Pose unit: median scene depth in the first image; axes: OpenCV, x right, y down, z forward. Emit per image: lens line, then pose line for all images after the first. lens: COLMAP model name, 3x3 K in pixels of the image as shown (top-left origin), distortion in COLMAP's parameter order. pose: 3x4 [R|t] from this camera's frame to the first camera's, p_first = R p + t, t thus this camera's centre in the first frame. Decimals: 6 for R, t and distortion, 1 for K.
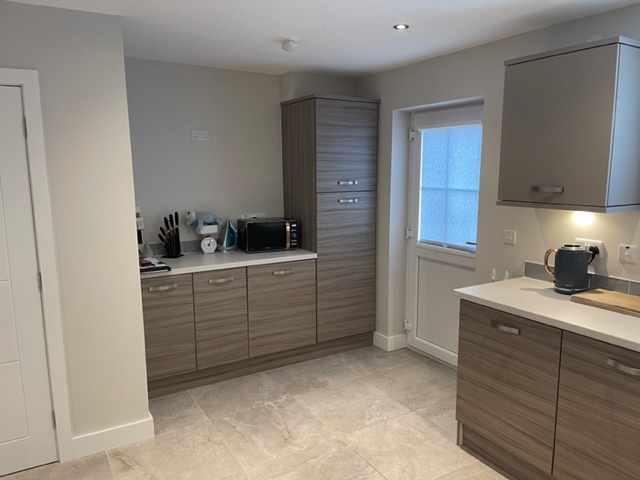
lens RADIAL K [[480.2, 0, 319.0], [0, 480.2, 238.1], [0, 0, 1]] dist [0.049680, -0.044240]
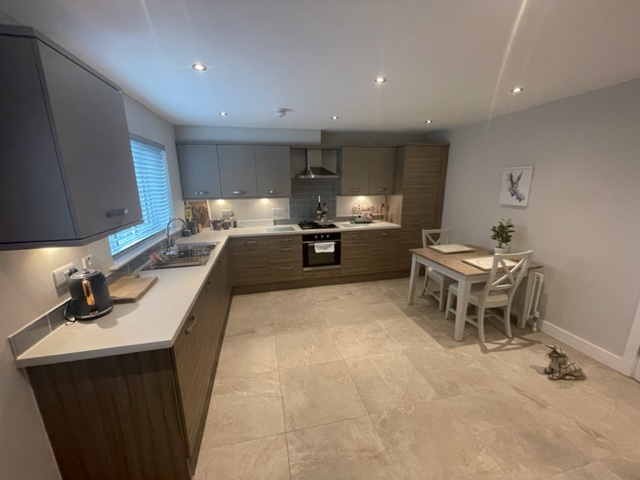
lens RADIAL K [[255.4, 0, 317.4], [0, 255.4, 239.7], [0, 0, 1]] dist [0.001313, 0.000688]
pose [[-0.944893, -0.056792, 0.322415, -0.103625], [0.065610, 0.932009, 0.356448, -0.217707], [-0.320737, 0.357959, -0.876922, 1.391493]]
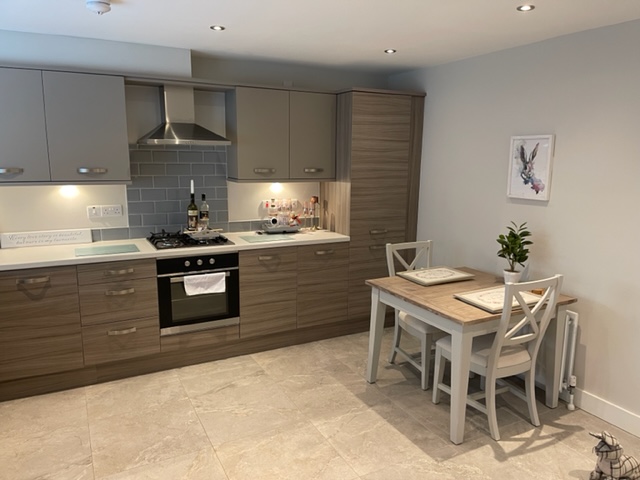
lens RADIAL K [[480.2, 0, 330.4], [0, 480.2, 242.6], [0, 0, 1]] dist [0.049680, -0.044240]
pose [[-0.998360, -0.017306, 0.054563, -0.100859], [0.001212, 0.946596, 0.322419, -0.204582], [-0.057229, 0.321957, -0.945023, 1.345044]]
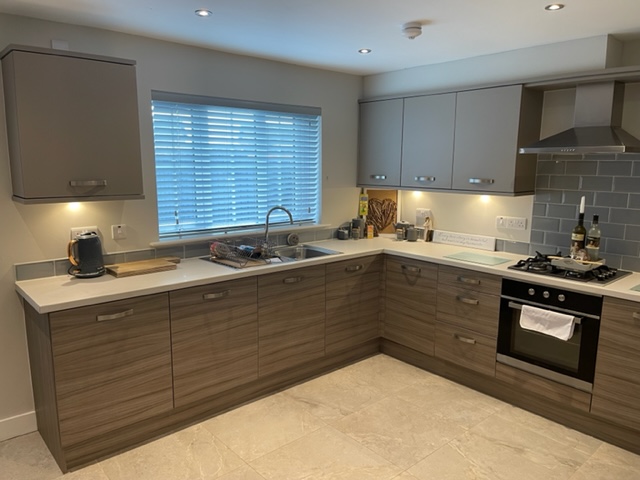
lens RADIAL K [[480.2, 0, 321.3], [0, 480.2, 240.0], [0, 0, 1]] dist [0.049680, -0.044240]
pose [[-0.177620, -0.154289, 0.971929, -0.700296], [0.136840, 0.974166, 0.179651, -0.103816], [-0.974539, 0.164908, -0.151919, 0.703433]]
